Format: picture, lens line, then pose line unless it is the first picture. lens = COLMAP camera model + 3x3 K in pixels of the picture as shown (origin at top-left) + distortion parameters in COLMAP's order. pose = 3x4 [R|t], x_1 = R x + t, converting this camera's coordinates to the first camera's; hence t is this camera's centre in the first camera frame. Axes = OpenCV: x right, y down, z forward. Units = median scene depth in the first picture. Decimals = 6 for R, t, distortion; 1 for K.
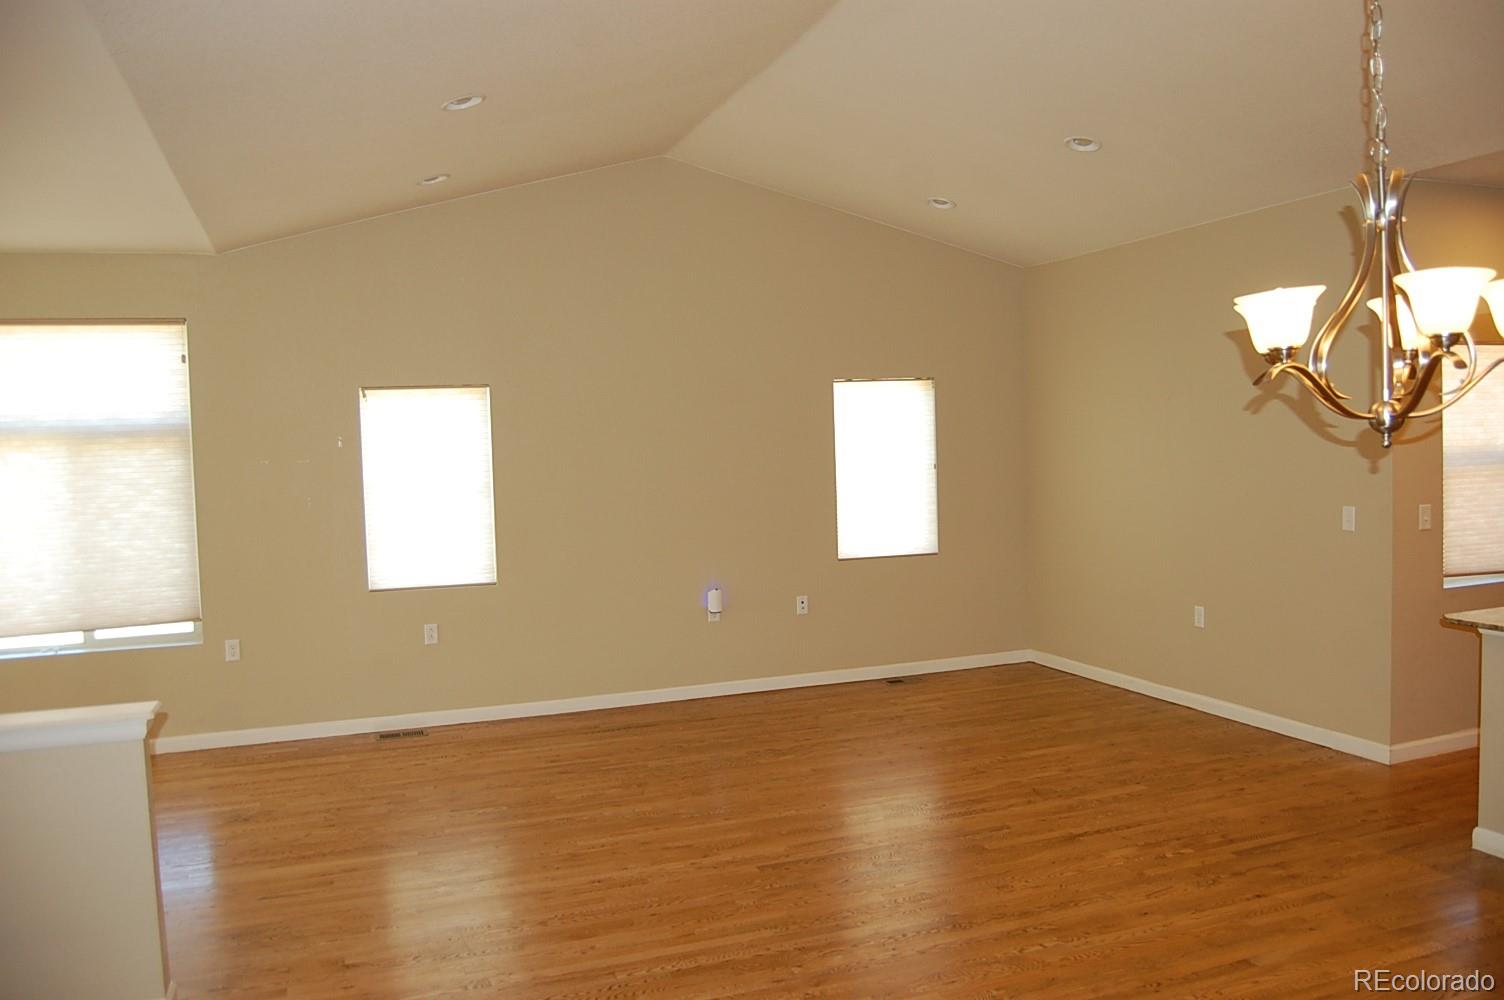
lens RADIAL K [[1174.9, 0, 762.6], [0, 1174.9, 497.6], [0, 0, 1]] dist [-0.100444, 0.040623]
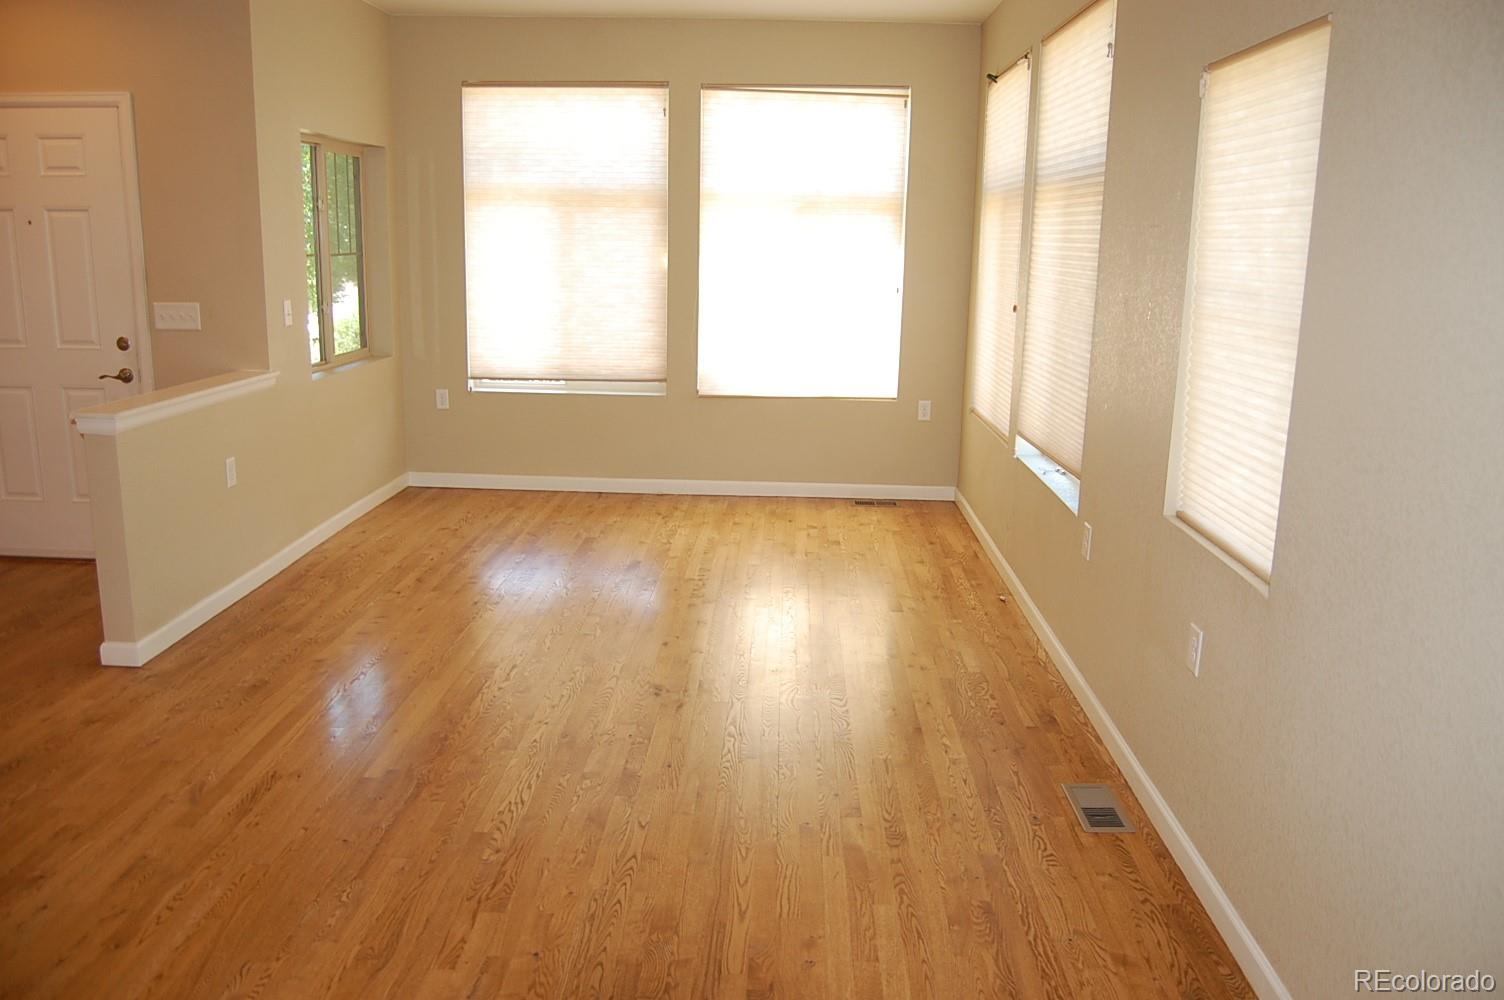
lens RADIAL K [[1174.9, 0, 757.3], [0, 1174.9, 499.0], [0, 0, 1]] dist [-0.100444, 0.040623]
pose [[-0.367805, 0.226861, -0.901806, 0.159794], [-0.055419, 0.962713, 0.264786, -0.043386], [0.928250, 0.147366, -0.341519, 1.069796]]
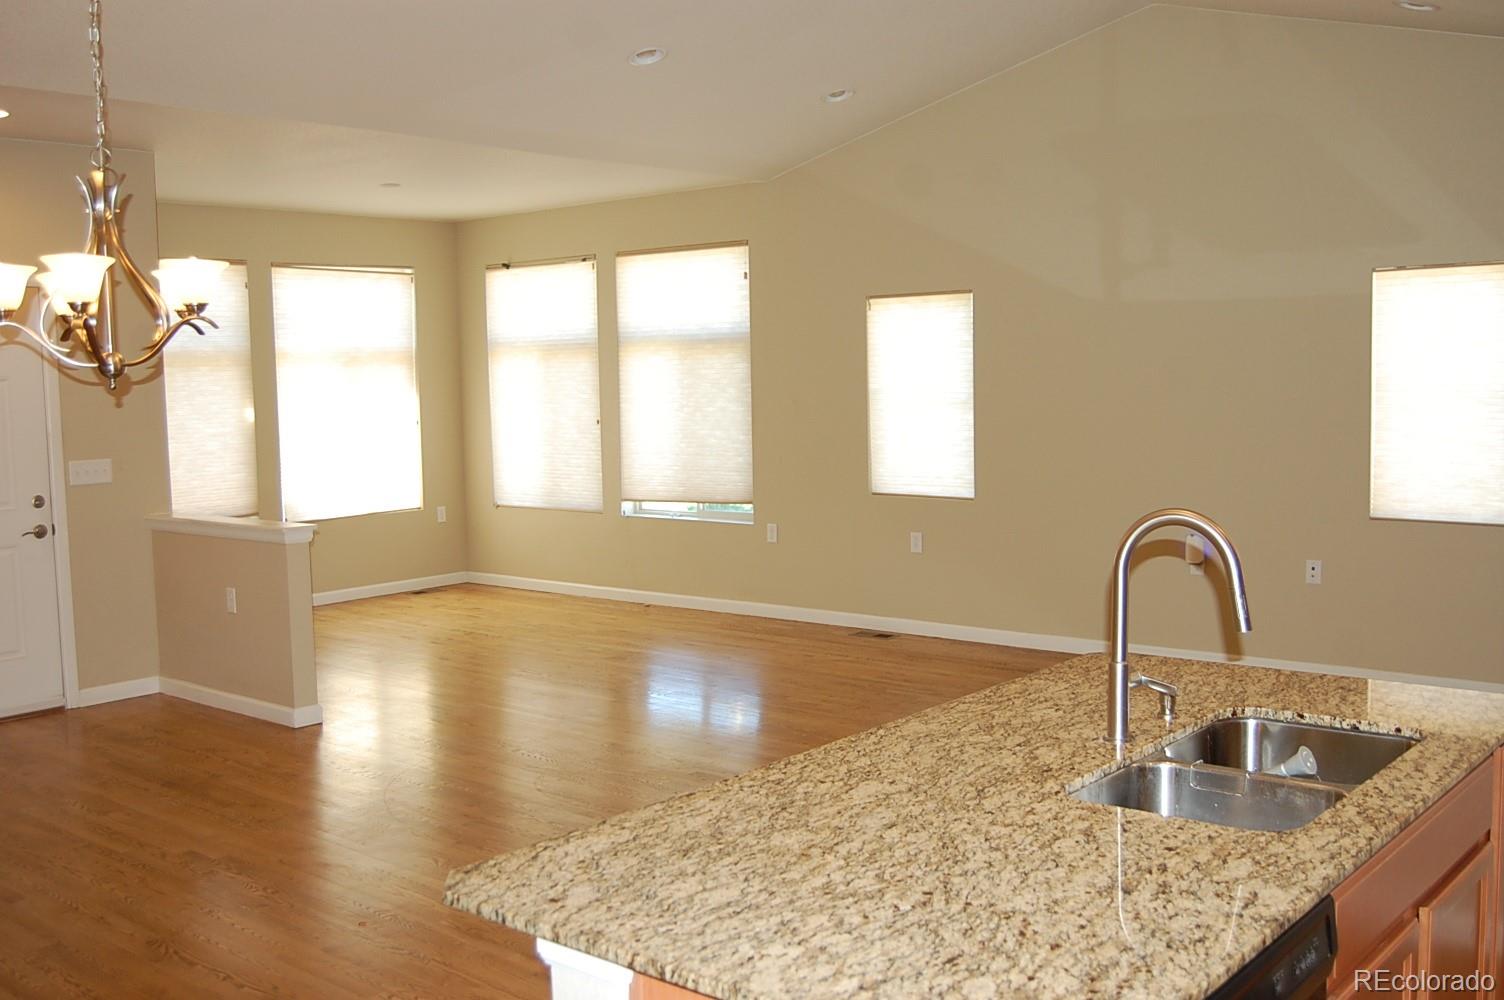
lens RADIAL K [[1478.1, 0, 774.0], [0, 1478.1, 470.7], [0, 0, 1]] dist [-0.064143, 0.000000]
pose [[0.503345, 0.080294, -0.860347, 0.803612], [-0.037193, 0.996764, 0.071266, -0.032756], [0.863285, -0.003873, 0.504702, 0.276840]]
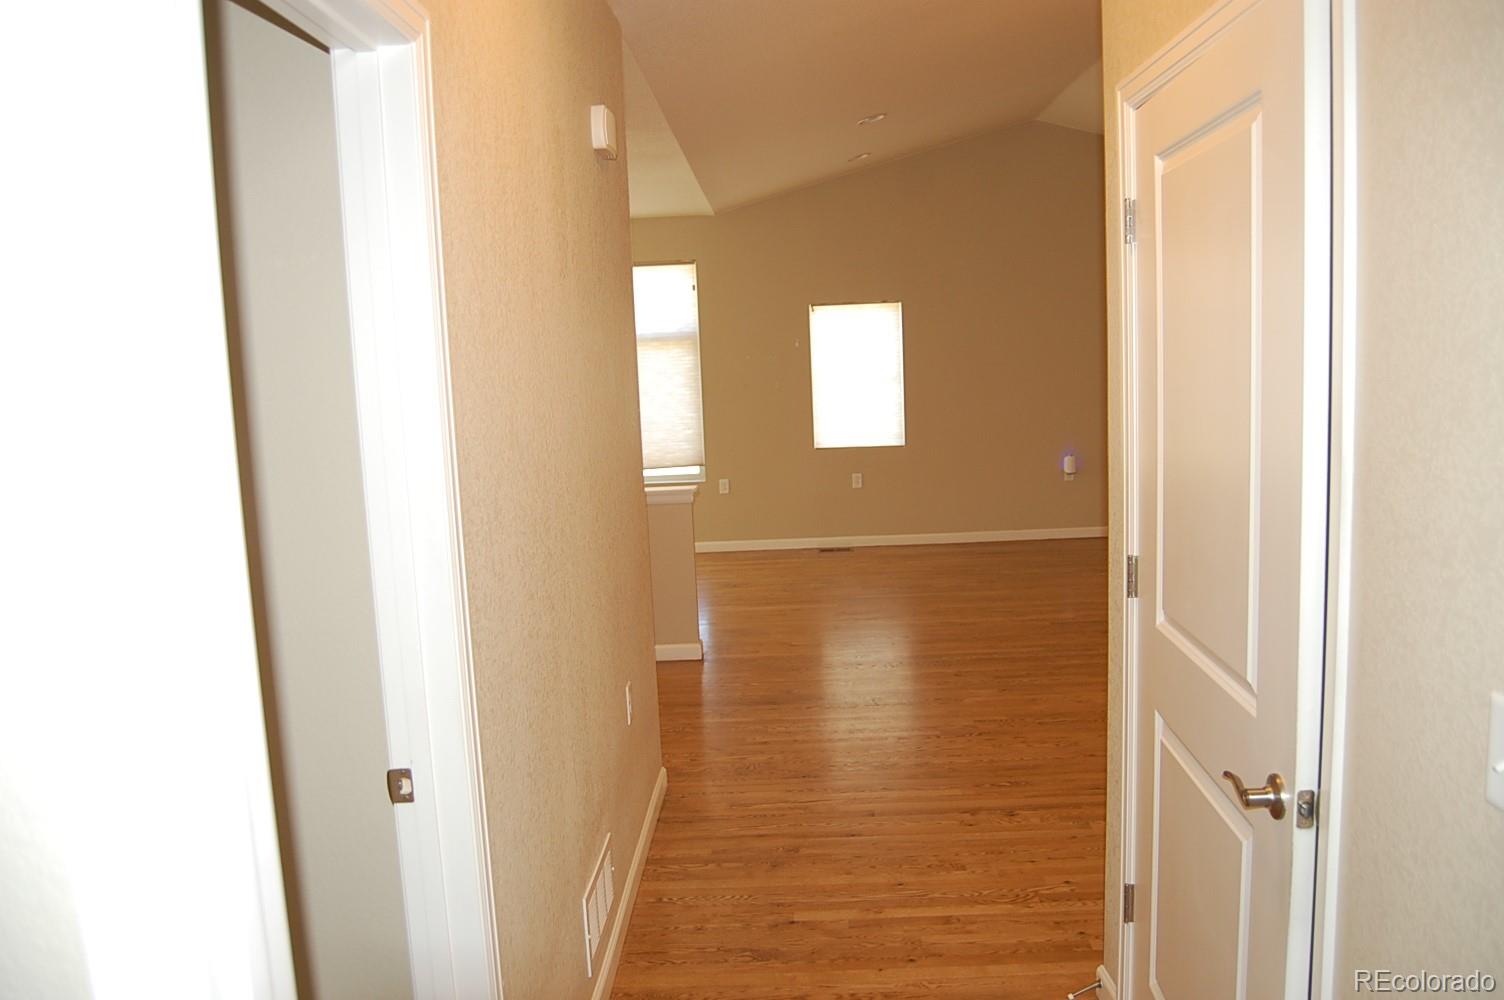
lens RADIAL K [[1174.9, 0, 761.8], [0, 1174.9, 512.4], [0, 0, 1]] dist [-0.100444, 0.040623]
pose [[0.927981, 0.042130, -0.370237, 0.144669], [-0.005900, 0.995125, 0.098448, 0.017930], [0.372580, -0.089174, 0.923706, -0.381792]]
